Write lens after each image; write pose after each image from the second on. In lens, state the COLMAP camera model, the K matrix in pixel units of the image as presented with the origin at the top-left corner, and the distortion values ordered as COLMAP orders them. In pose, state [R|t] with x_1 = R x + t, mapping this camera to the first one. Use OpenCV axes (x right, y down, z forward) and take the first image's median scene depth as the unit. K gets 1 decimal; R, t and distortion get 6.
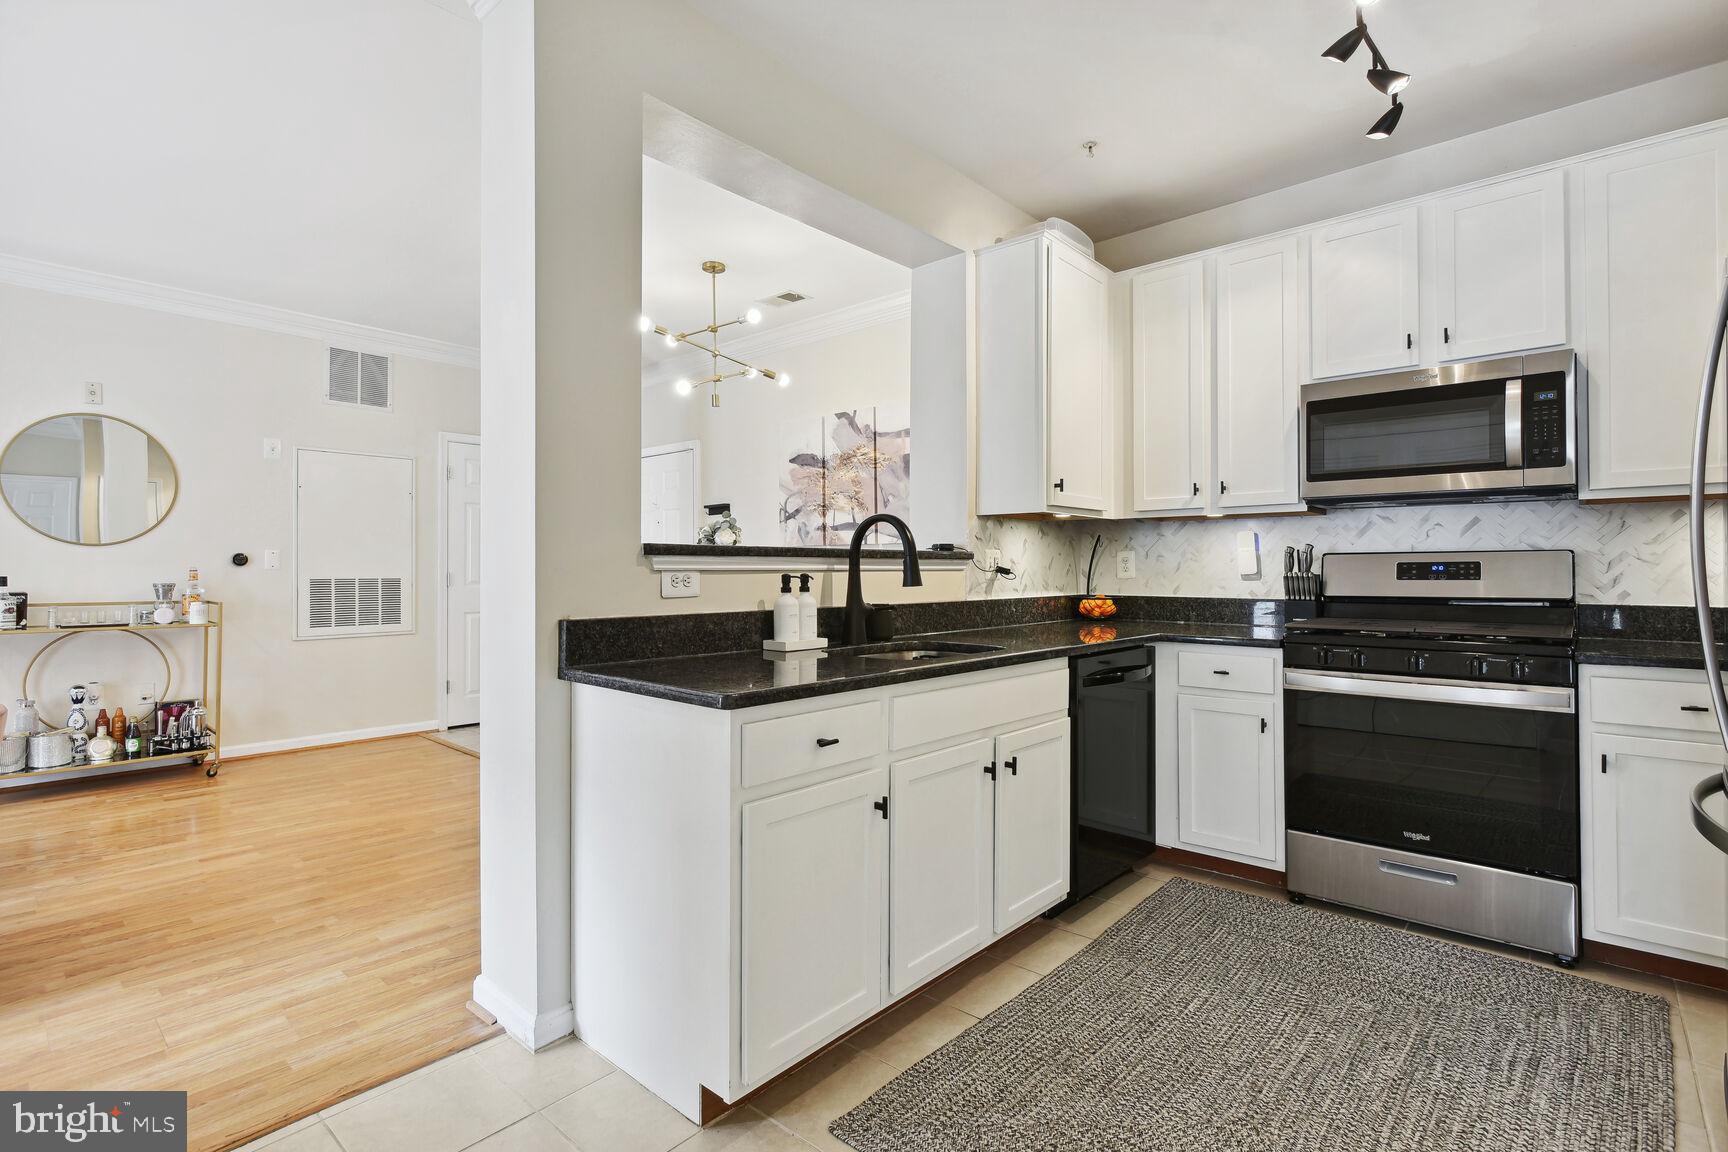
lens RADIAL K [[823.0, 0, 864.1], [0, 823.0, 560.4], [0, 0, 1]] dist [-0.000517, 0.002271]
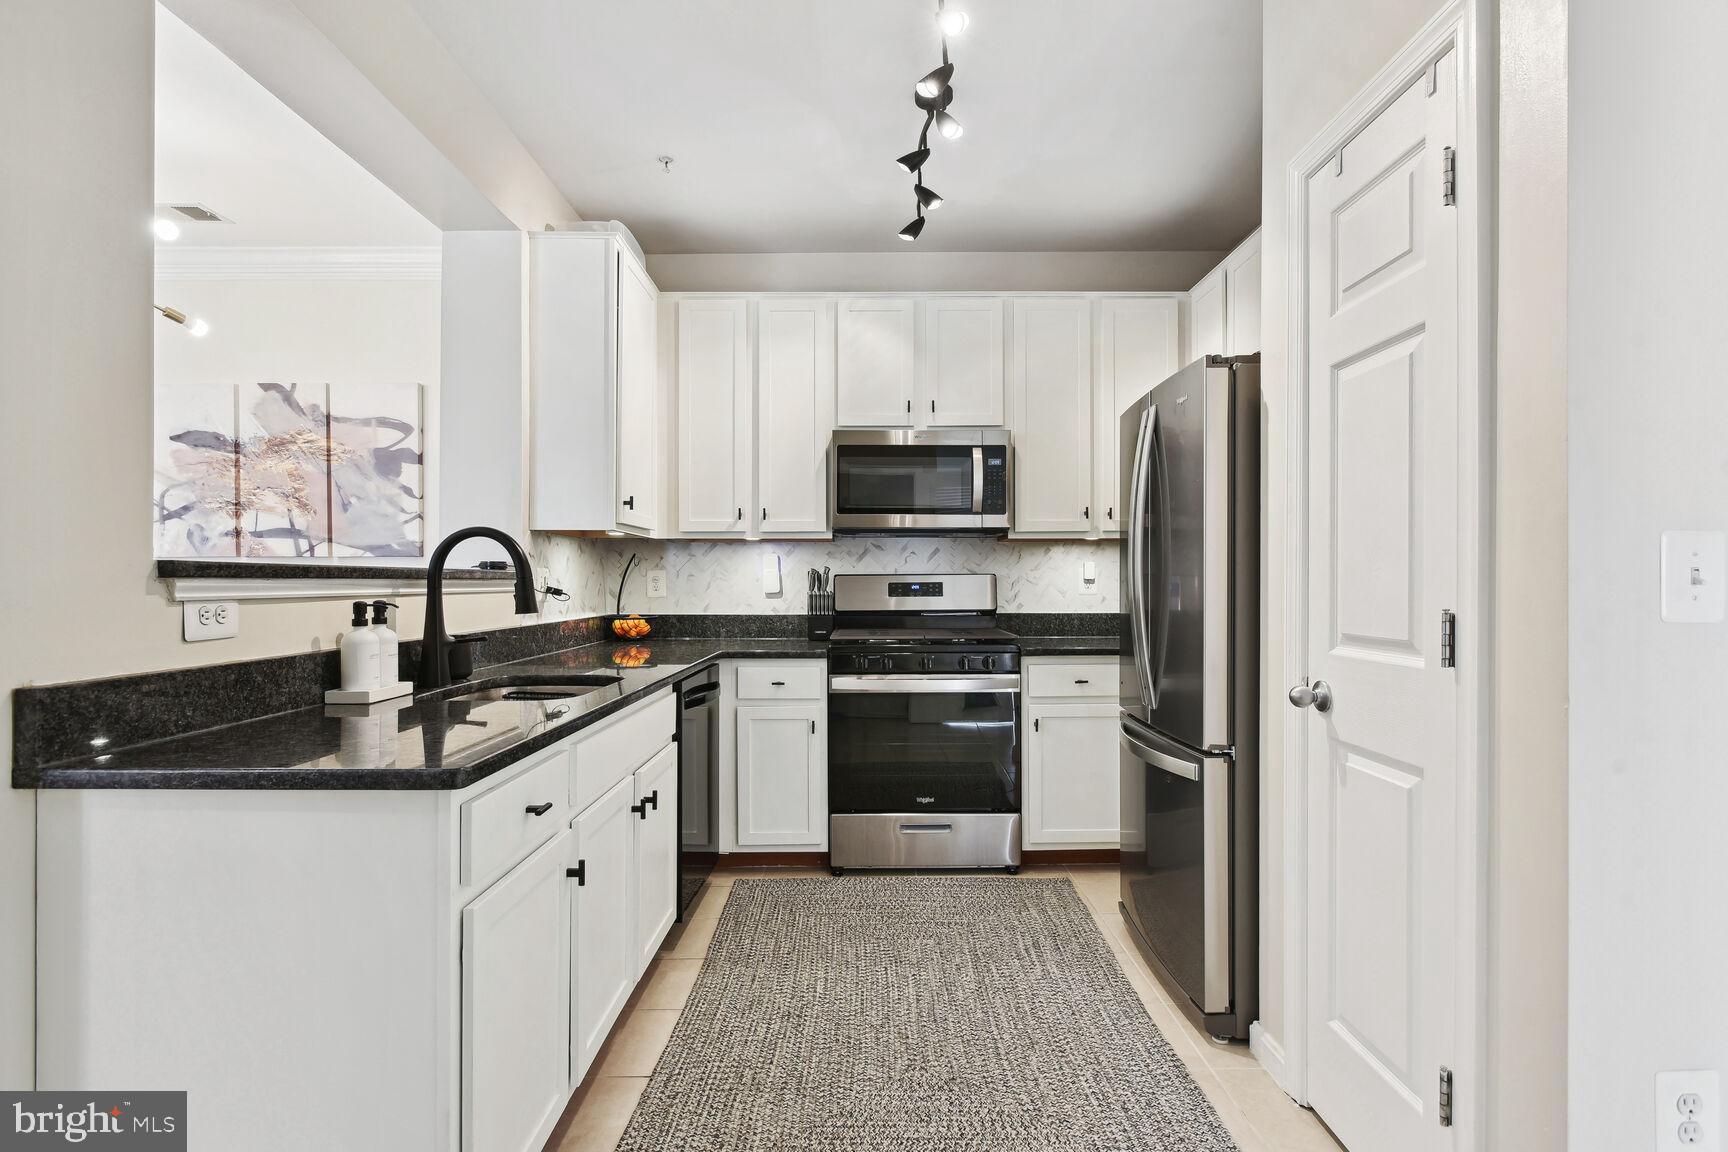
lens RADIAL K [[823.0, 0, 868.6], [0, 823.0, 582.2], [0, 0, 1]] dist [-0.000517, 0.002271]
pose [[0.745216, -0.000608, 0.666823, -0.225203], [-0.006333, 0.999948, 0.007989, -0.009156], [-0.666793, -0.010177, 0.745173, 0.110229]]
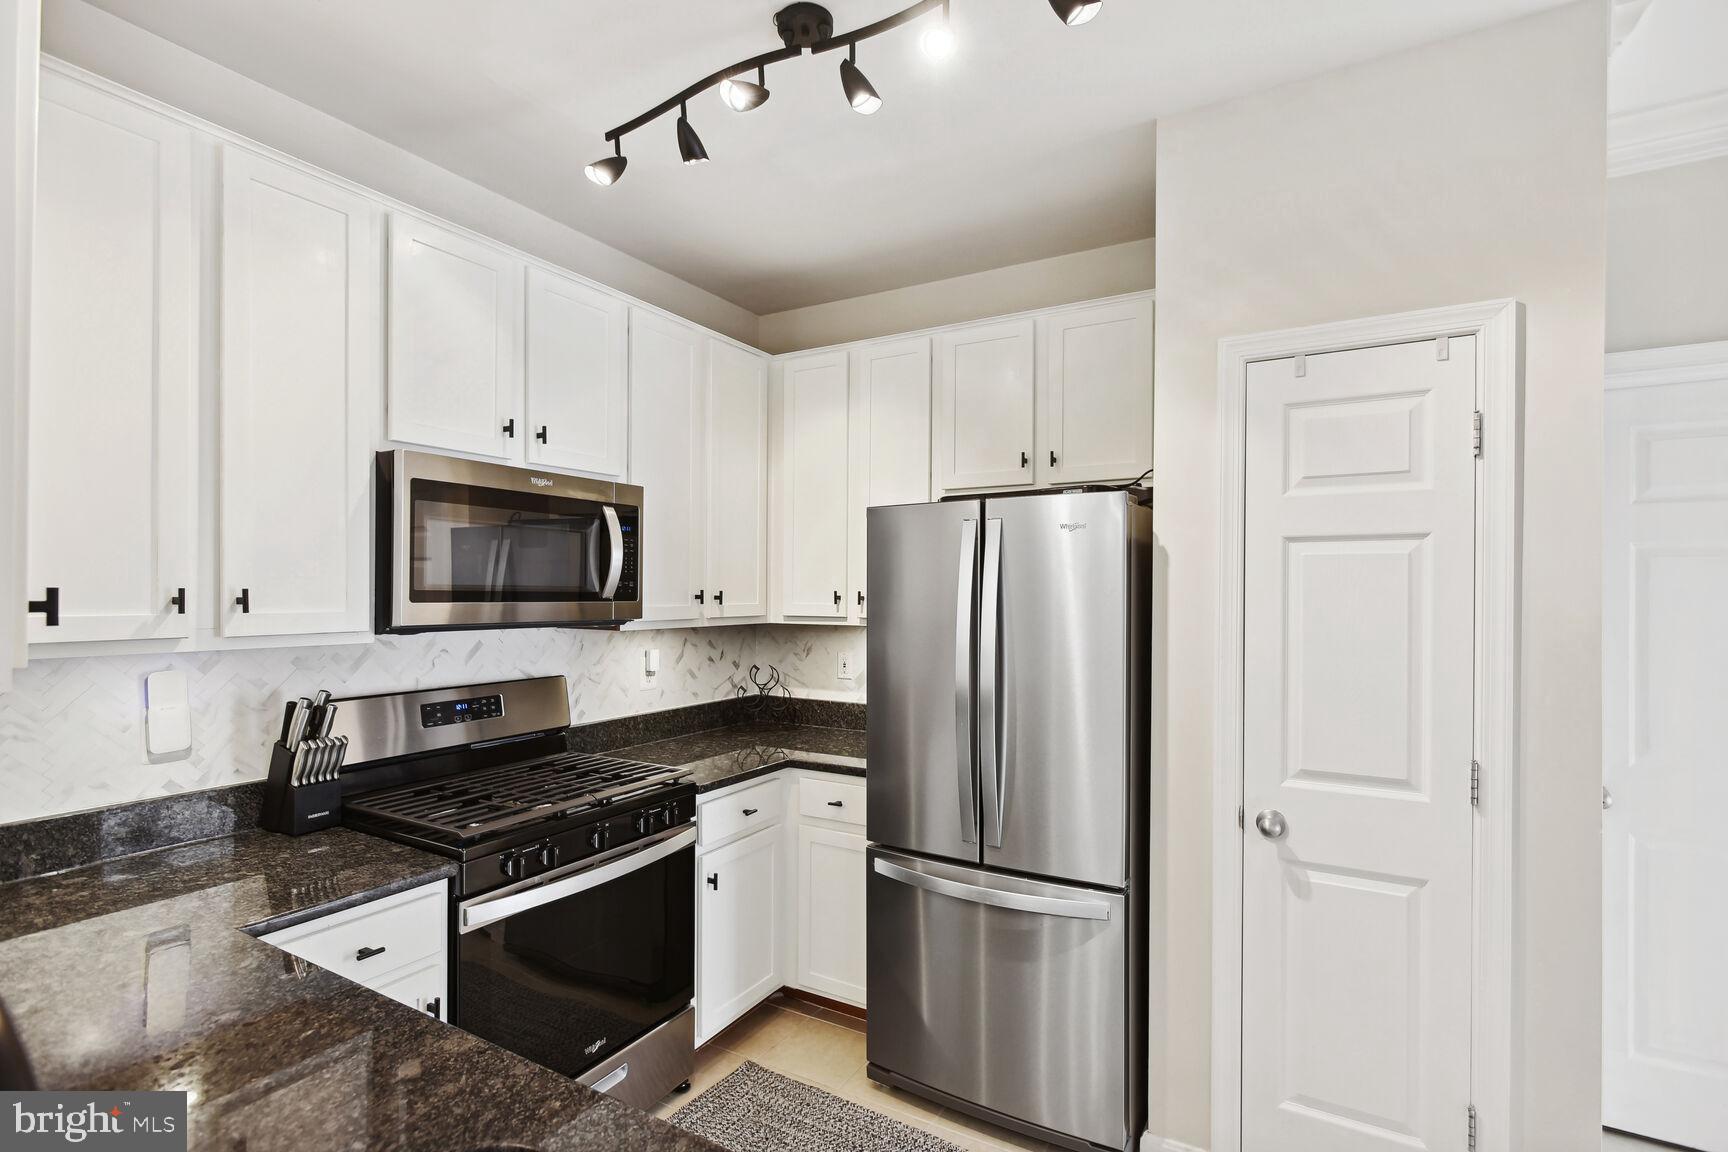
lens RADIAL K [[823.0, 0, 861.4], [0, 823.0, 593.9], [0, 0, 1]] dist [-0.000517, 0.002271]
pose [[-0.198807, -0.002730, 0.980035, -0.179951], [-0.014237, 0.999899, -0.000103, -0.116423], [-0.979935, -0.013973, -0.198826, 0.856110]]
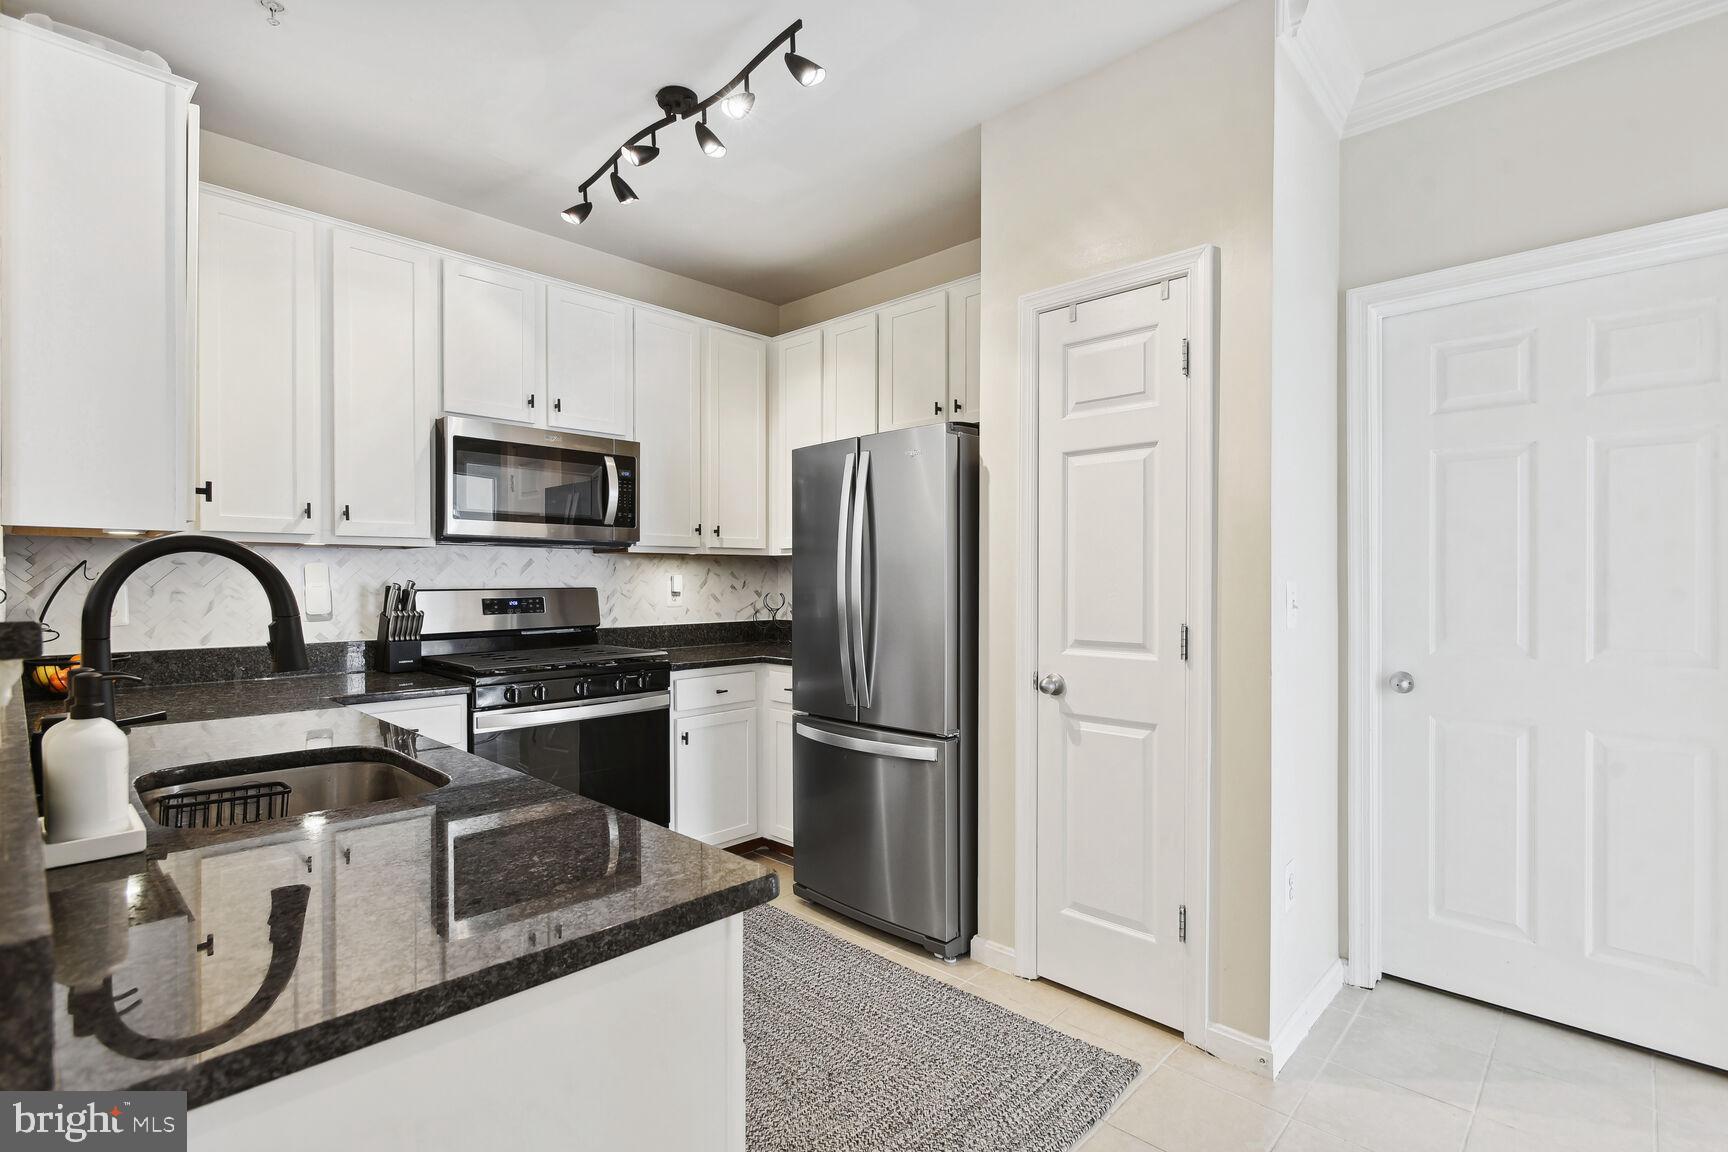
lens RADIAL K [[823.0, 0, 859.4], [0, 823.0, 586.4], [0, 0, 1]] dist [-0.000517, 0.002271]
pose [[0.036731, -0.009112, 0.999284, -0.449068], [-0.010391, 0.999901, 0.009499, -0.032224], [-0.999271, -0.010732, 0.036632, 0.533897]]
